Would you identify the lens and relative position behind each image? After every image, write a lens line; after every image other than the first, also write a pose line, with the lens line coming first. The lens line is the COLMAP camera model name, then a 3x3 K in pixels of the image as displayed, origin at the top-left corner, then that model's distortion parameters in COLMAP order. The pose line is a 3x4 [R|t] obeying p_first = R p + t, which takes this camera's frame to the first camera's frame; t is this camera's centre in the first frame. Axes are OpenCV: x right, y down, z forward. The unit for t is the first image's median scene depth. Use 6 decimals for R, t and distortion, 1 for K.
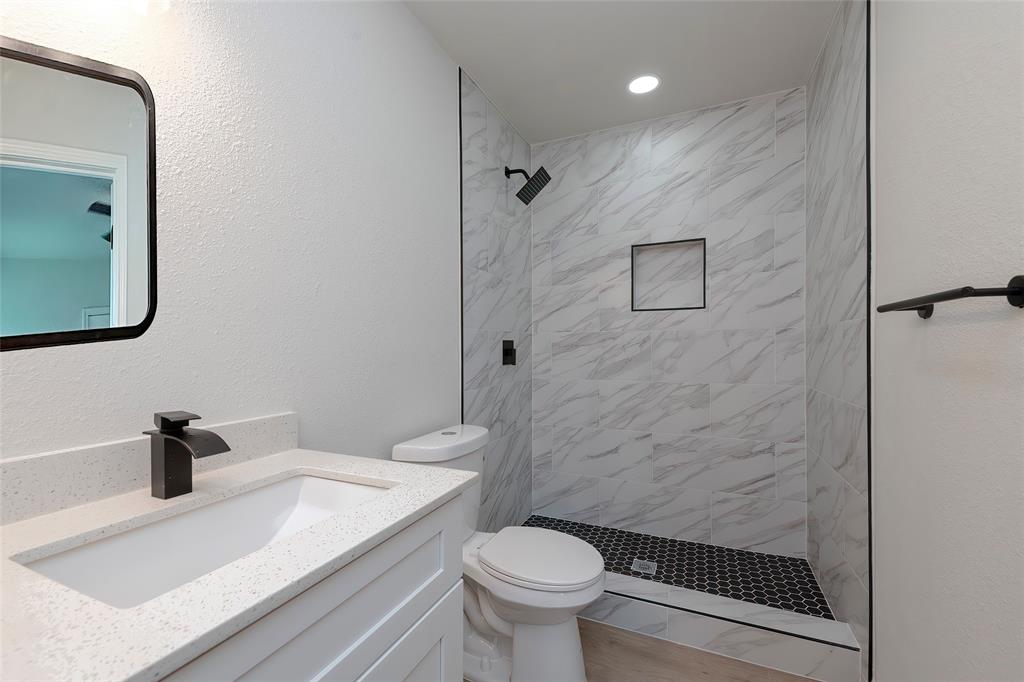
lens RADIAL K [[417.8, 0, 510.4], [0, 417.8, 346.2], [0, 0, 1]] dist [0.017669, -0.003321]
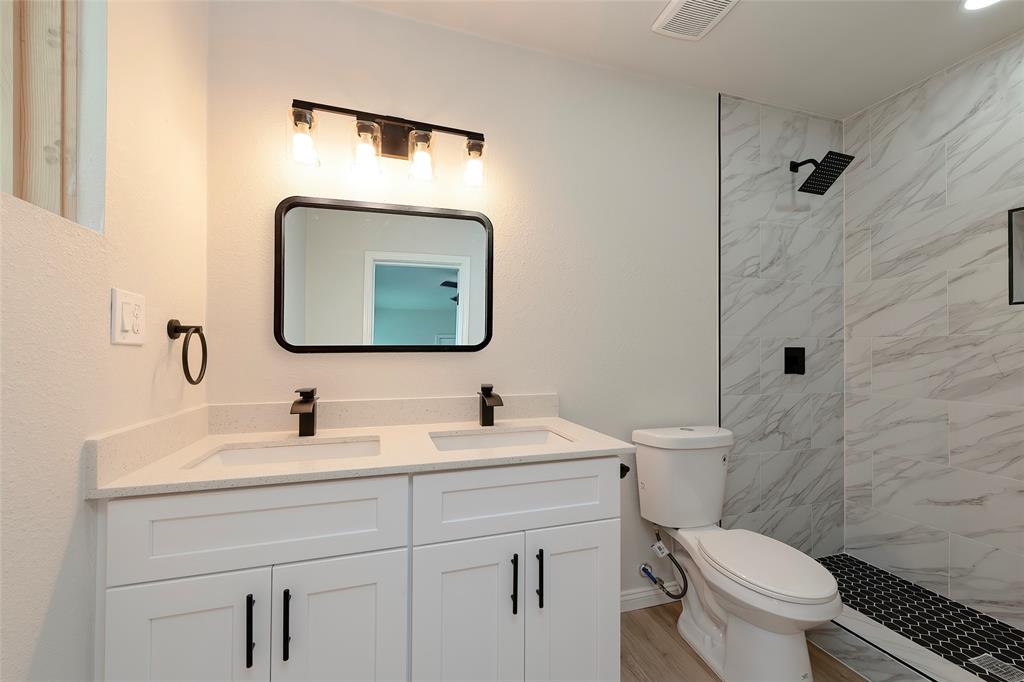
lens RADIAL K [[417.8, 0, 511.4], [0, 417.8, 342.8], [0, 0, 1]] dist [0.017669, -0.003321]
pose [[0.664553, -0.009735, -0.747178, 0.270247], [-0.007243, 0.999784, -0.019468, -0.001481], [0.747206, 0.018350, 0.664339, -0.083061]]
